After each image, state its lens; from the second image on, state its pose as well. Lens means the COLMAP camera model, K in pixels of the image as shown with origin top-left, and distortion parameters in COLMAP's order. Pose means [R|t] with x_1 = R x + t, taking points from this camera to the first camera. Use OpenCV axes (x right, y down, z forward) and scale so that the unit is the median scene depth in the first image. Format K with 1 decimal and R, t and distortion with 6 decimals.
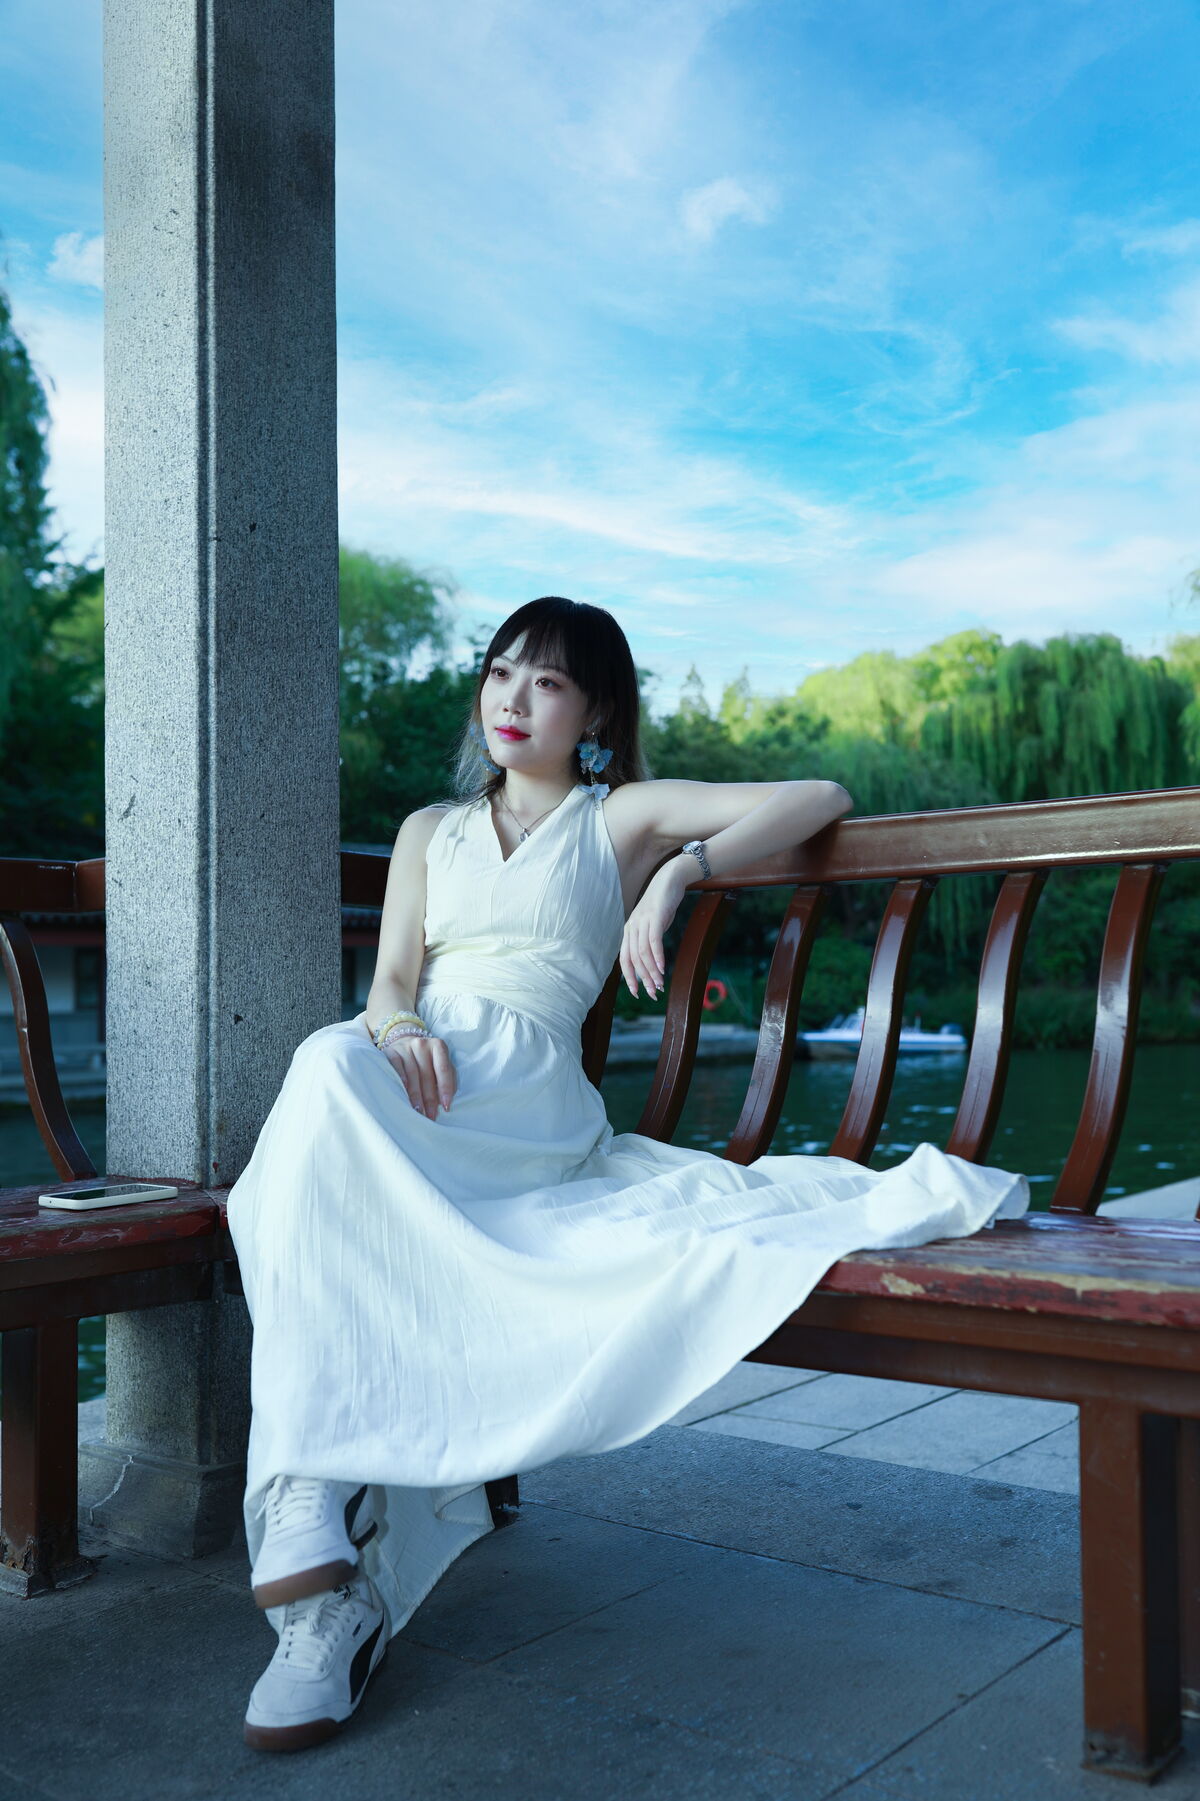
lens RADIAL K [[1813.1, 0, 608.7], [0, 1813.1, 906.1], [0, 0, 1]] dist [-0.022676, 0.000000]
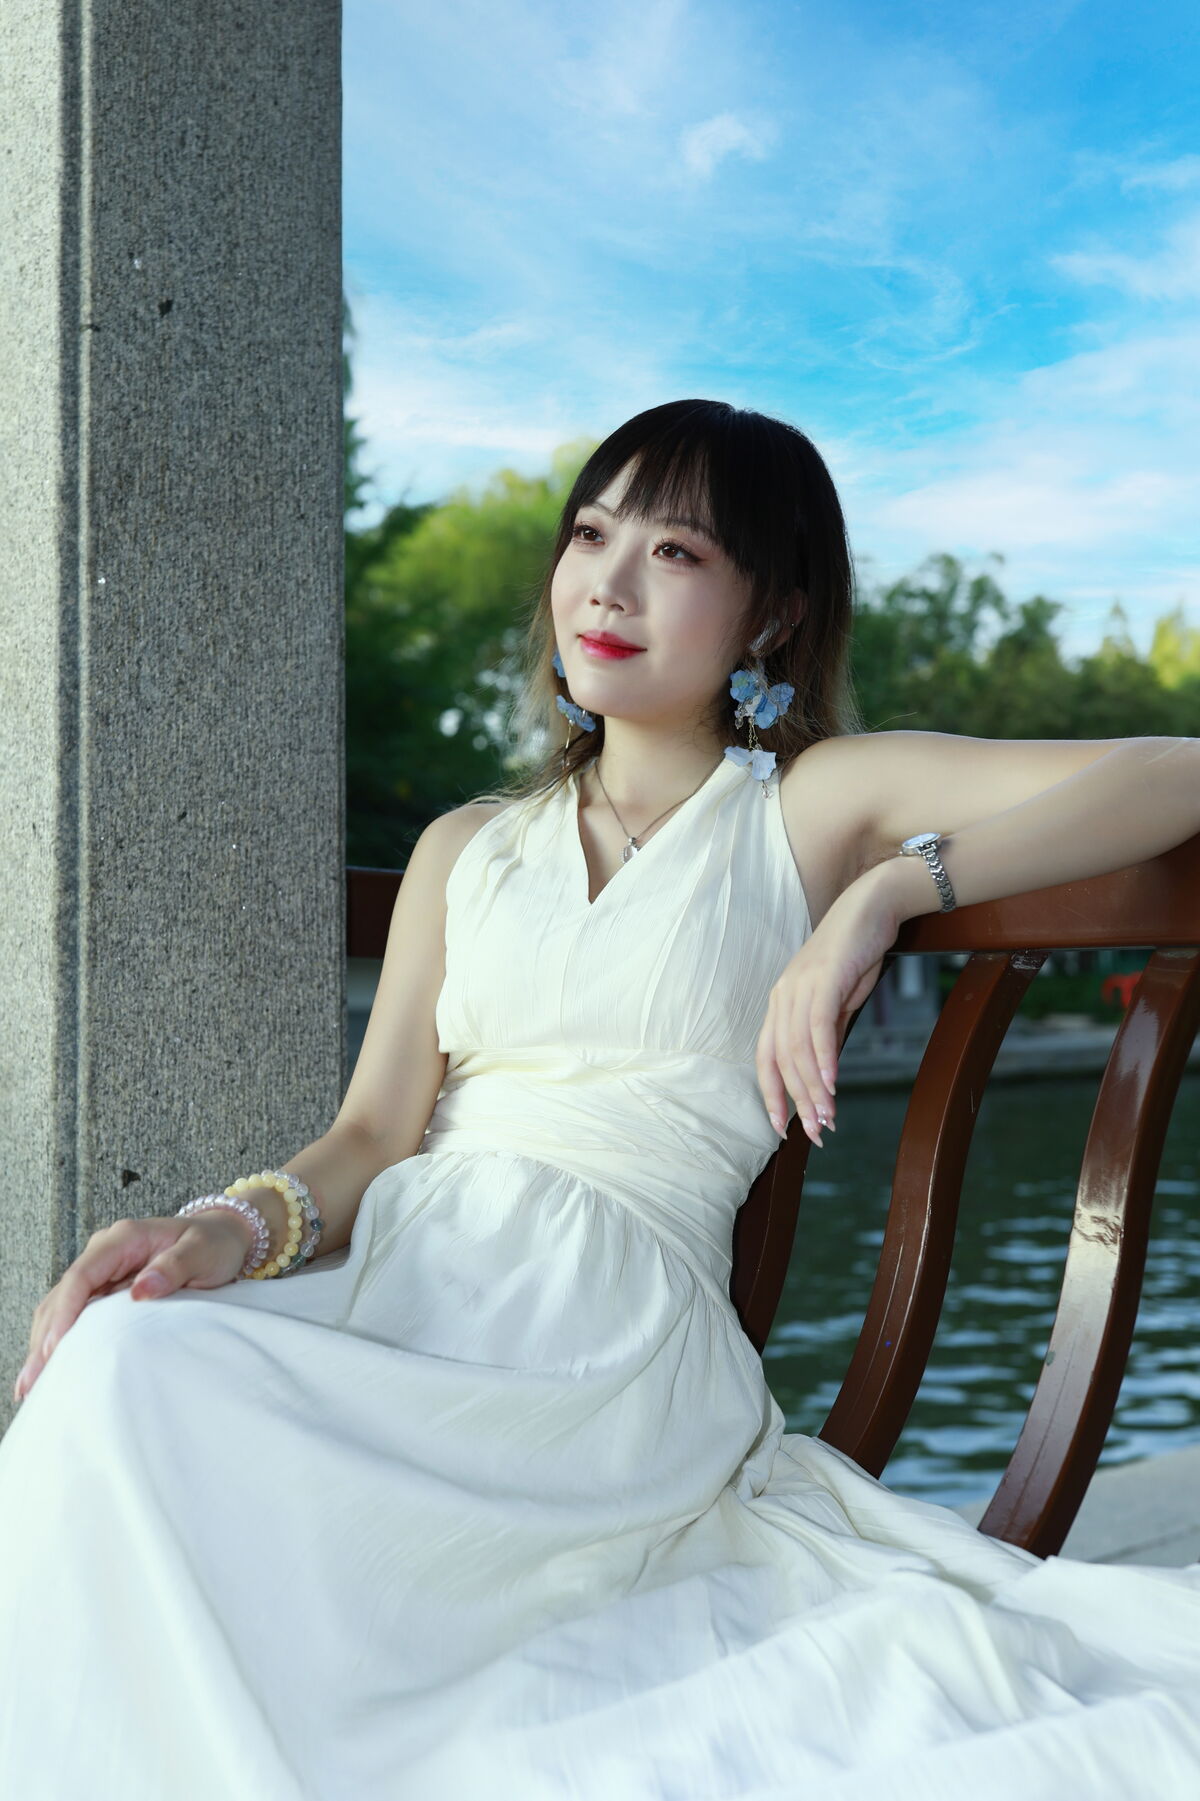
lens RADIAL K [[2027.9, 0, 596.4], [0, 2027.9, 910.1], [0, 0, 1]] dist [-0.018540, 0.000000]
pose [[0.978439, -0.002128, -0.206525, 0.067249], [0.005226, 0.999882, 0.014454, -0.029084], [0.206469, -0.015221, 0.978335, 0.410786]]
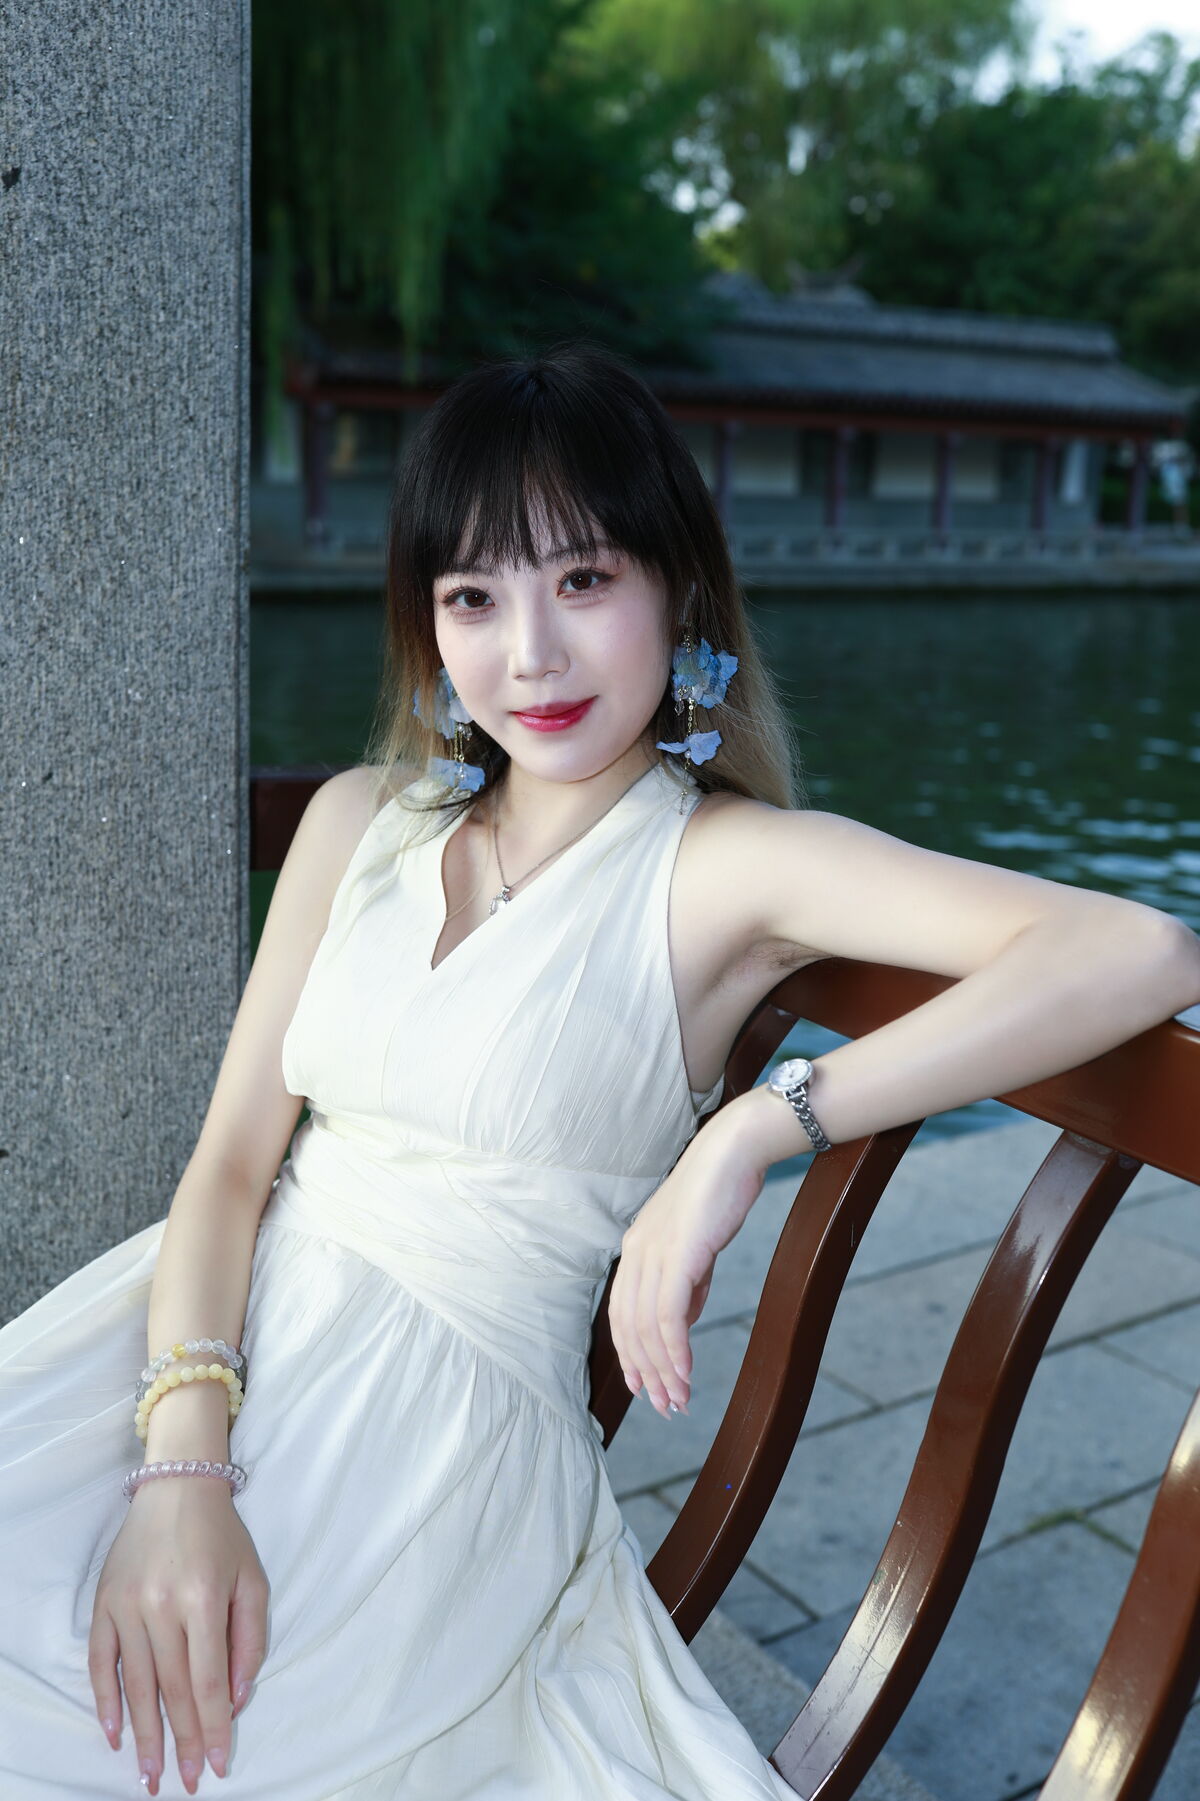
lens RADIAL K [[1874.2, 0, 594.3], [0, 1874.2, 887.4], [0, 0, 1]] dist [-0.009996, 0.000000]
pose [[0.951778, 0.125576, -0.279909, 0.111101], [-0.041814, 0.956973, 0.287149, -0.181310], [0.303924, -0.261598, 0.916077, 0.557711]]
